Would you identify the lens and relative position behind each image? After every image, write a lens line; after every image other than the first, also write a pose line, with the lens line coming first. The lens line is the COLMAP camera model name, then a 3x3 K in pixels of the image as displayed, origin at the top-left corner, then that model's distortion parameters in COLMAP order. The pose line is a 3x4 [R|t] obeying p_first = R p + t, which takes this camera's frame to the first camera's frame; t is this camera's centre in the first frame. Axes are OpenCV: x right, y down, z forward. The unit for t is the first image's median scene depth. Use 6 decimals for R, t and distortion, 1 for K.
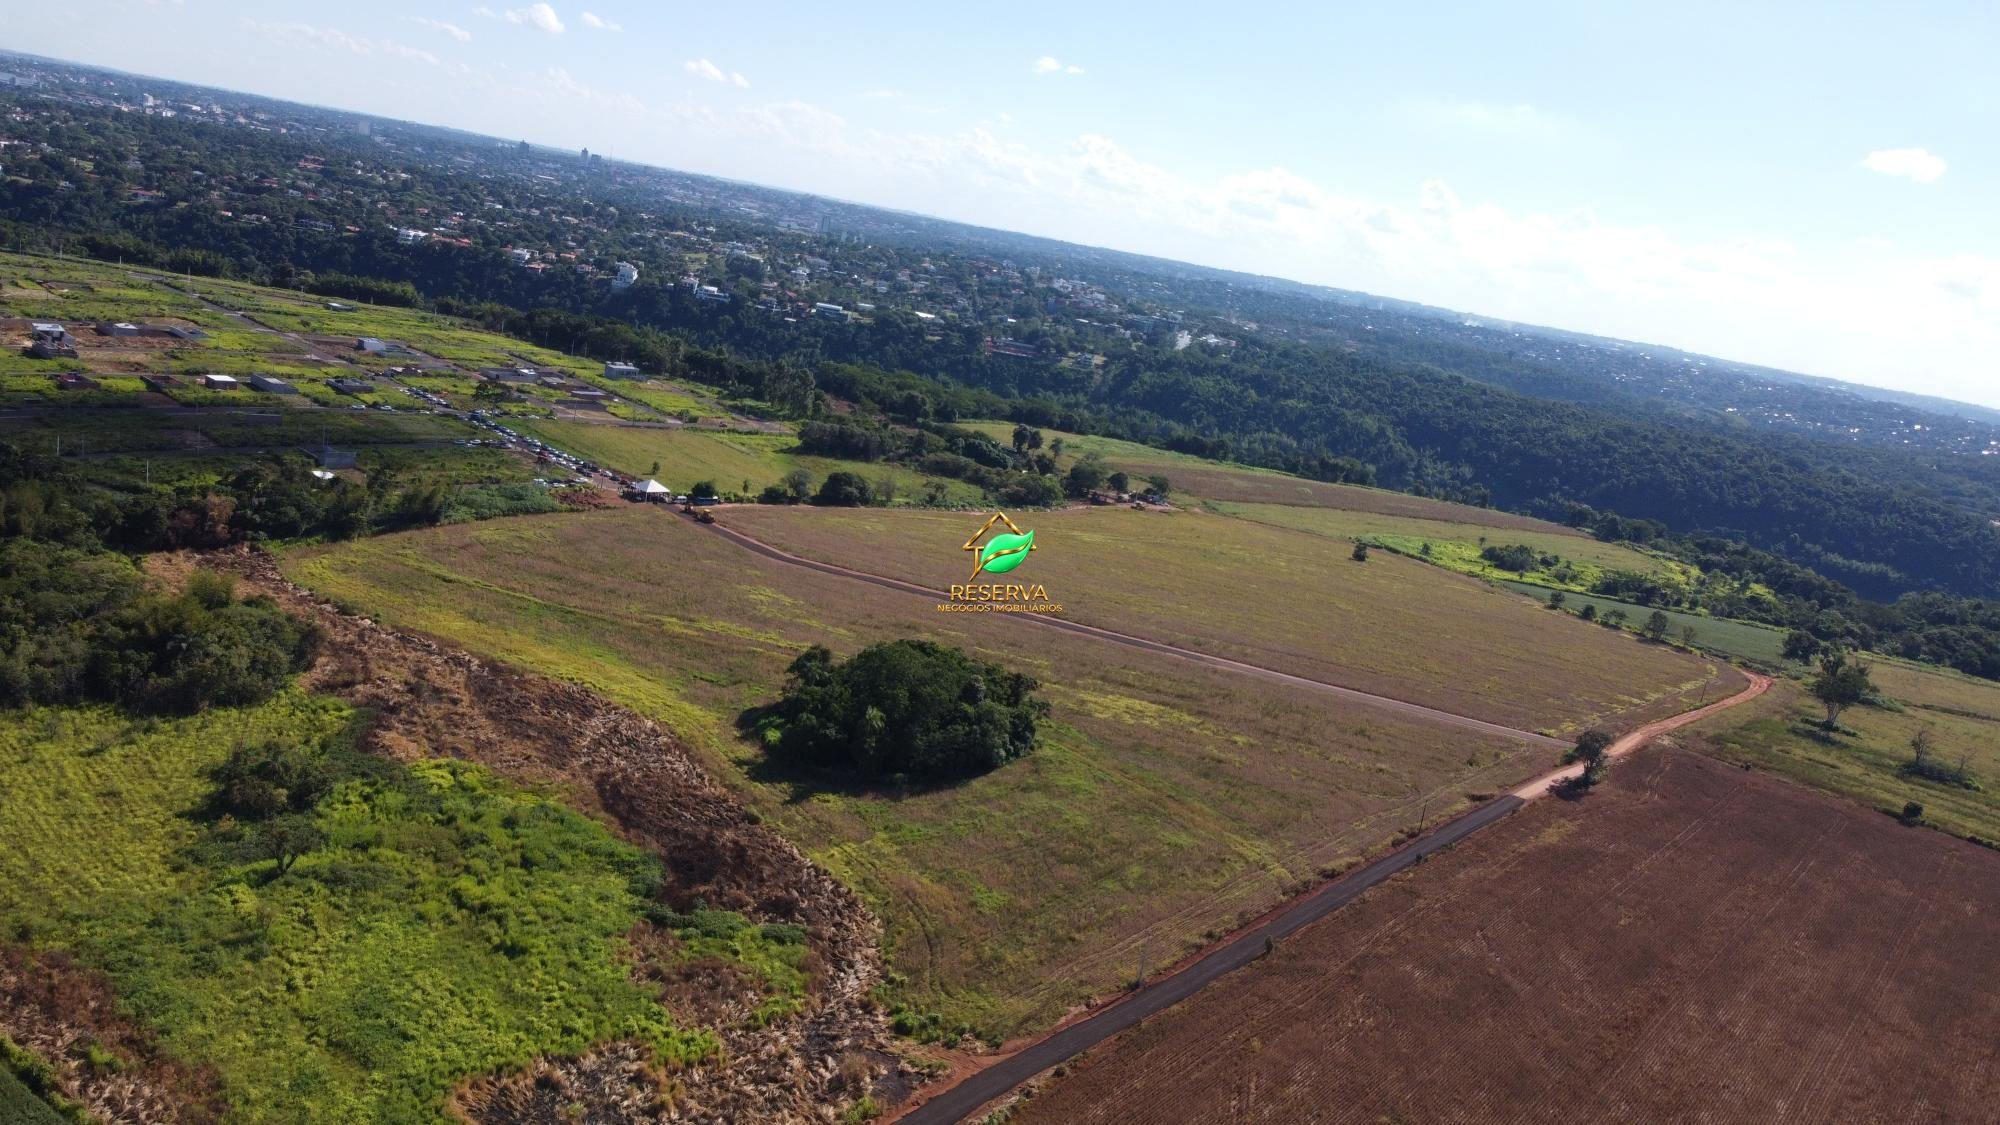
lens RADIAL K [[1519.7, 0, 995.3], [0, 1519.7, 570.6], [0, 0, 1]] dist [-0.014760, 0.012083]
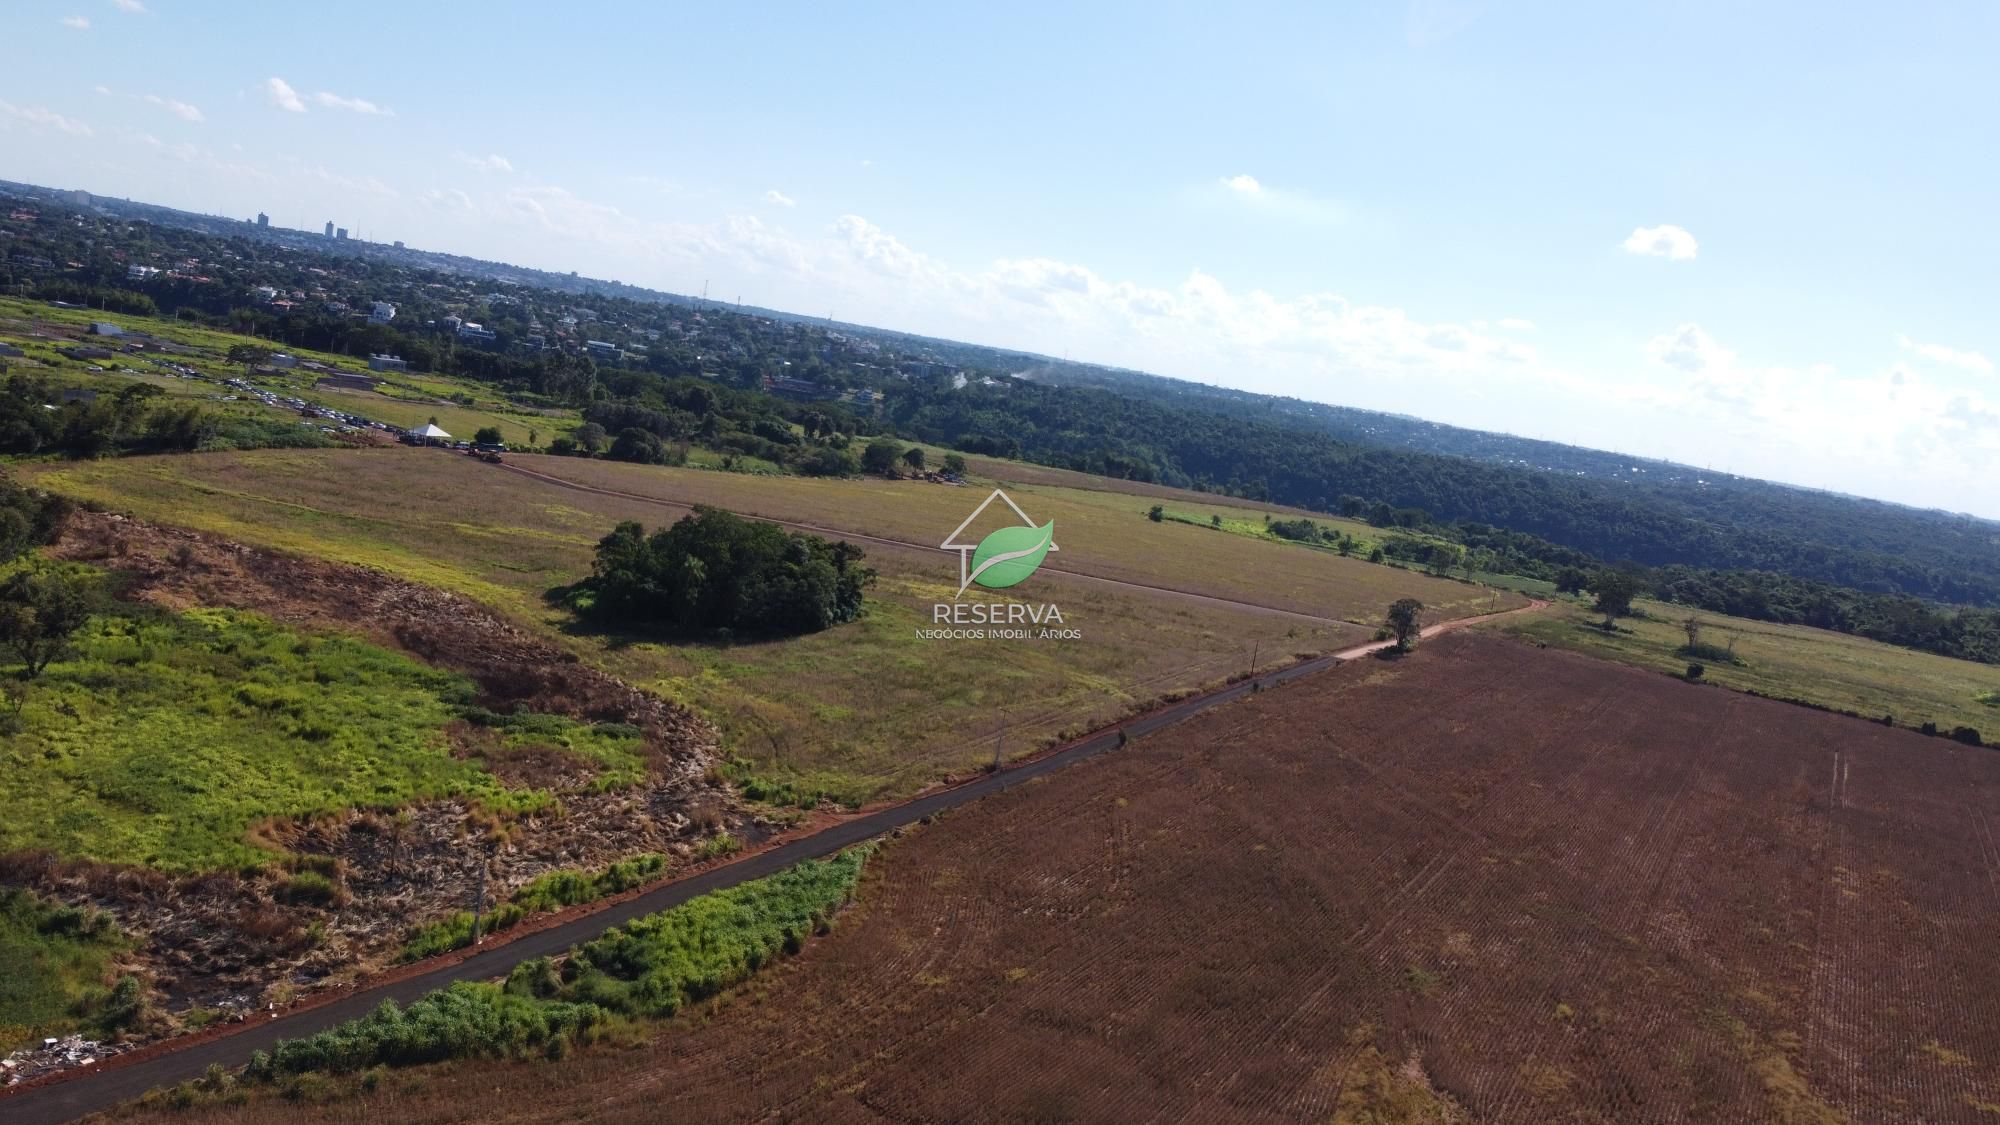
lens RADIAL K [[1519.7, 0, 995.3], [0, 1519.7, 570.6], [0, 0, 1]] dist [-0.014760, 0.012083]
pose [[0.988566, -0.031754, 0.147405, -0.017863], [0.039829, 0.997844, -0.052157, 0.081302], [-0.145431, 0.057432, 0.987700, 0.017677]]
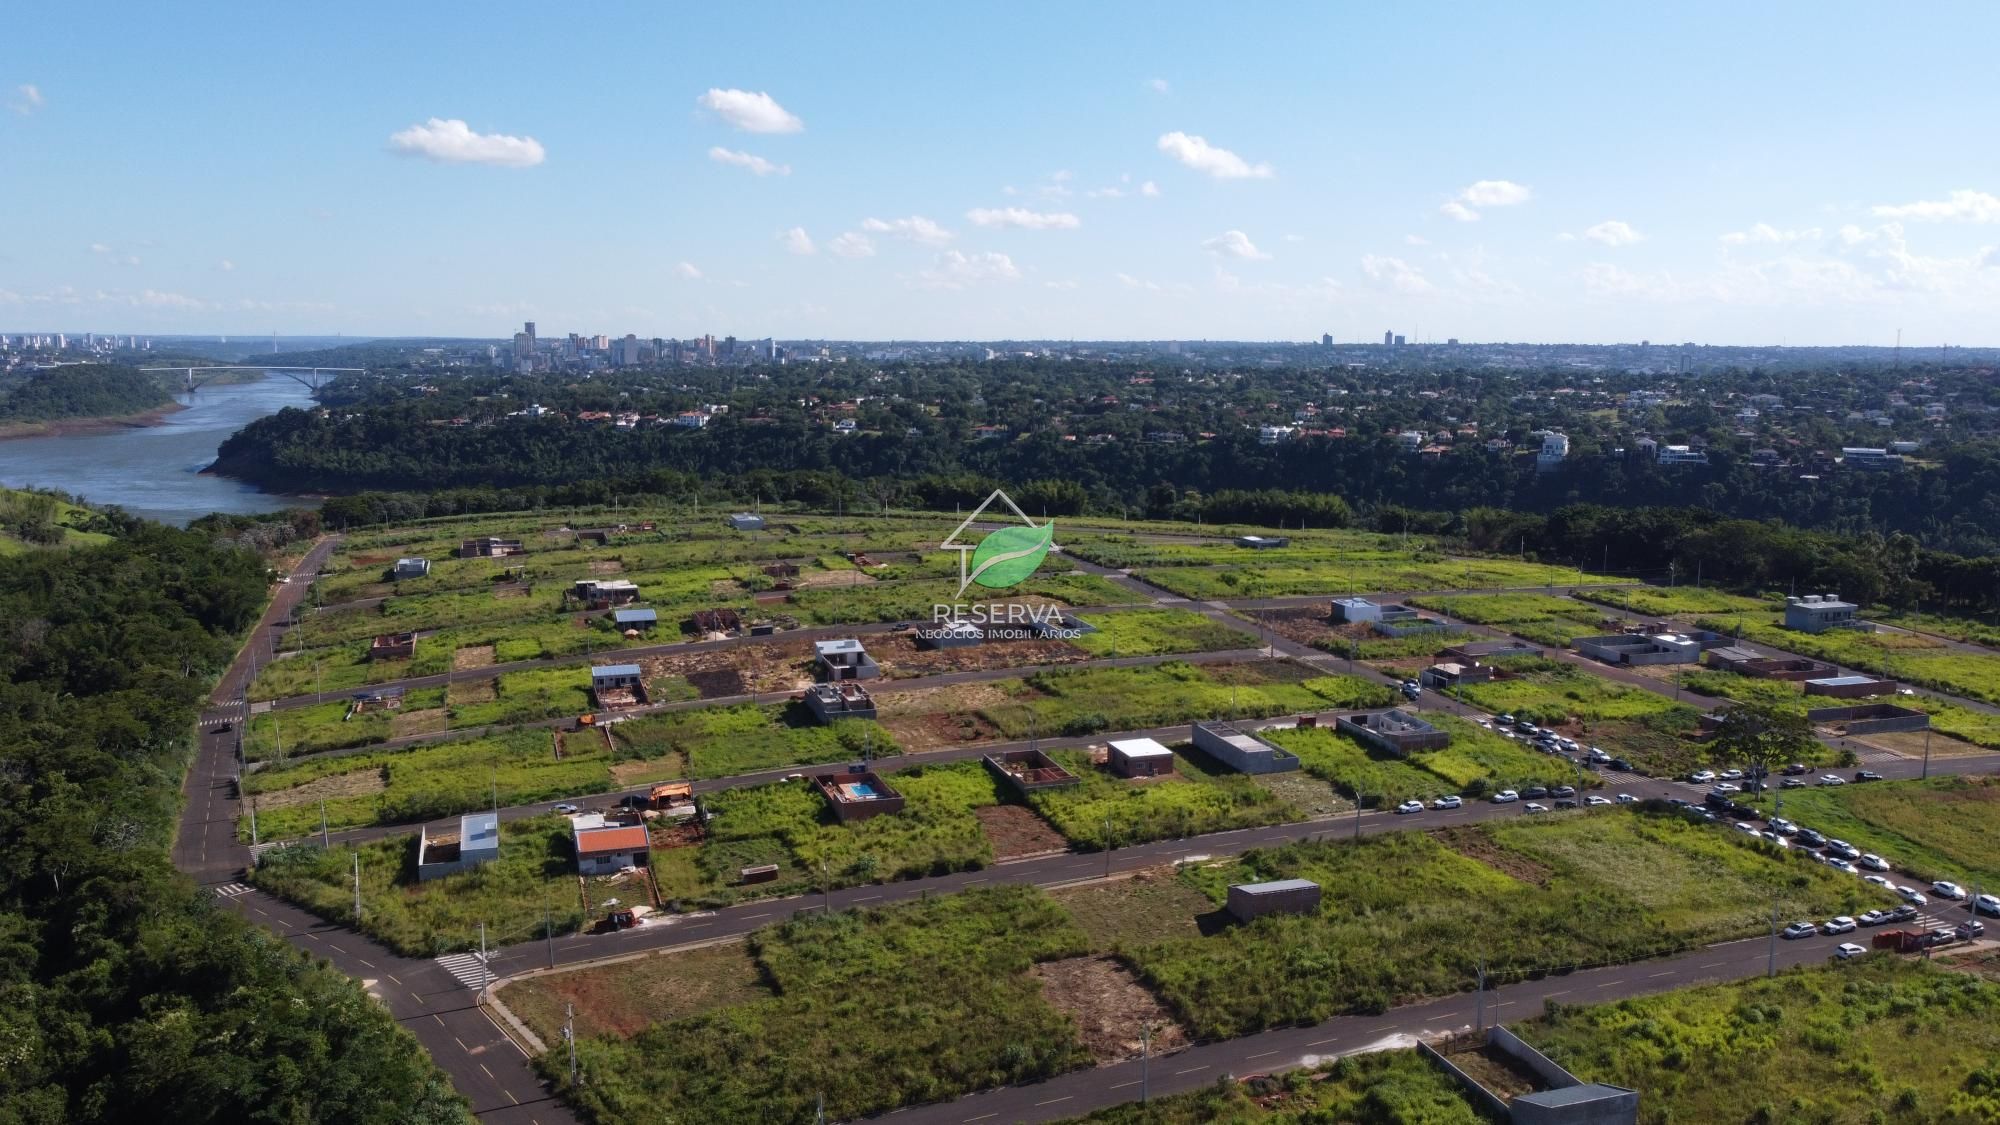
lens RADIAL K [[1520.5, 0, 993.0], [0, 1520.5, 552.7], [0, 0, 1]] dist [-0.013276, 0.008016]
pose [[0.868017, -0.101935, -0.485959, -0.308290], [0.037043, 0.989267, -0.141343, -0.116764], [0.495151, 0.104687, 0.862477, 0.555208]]
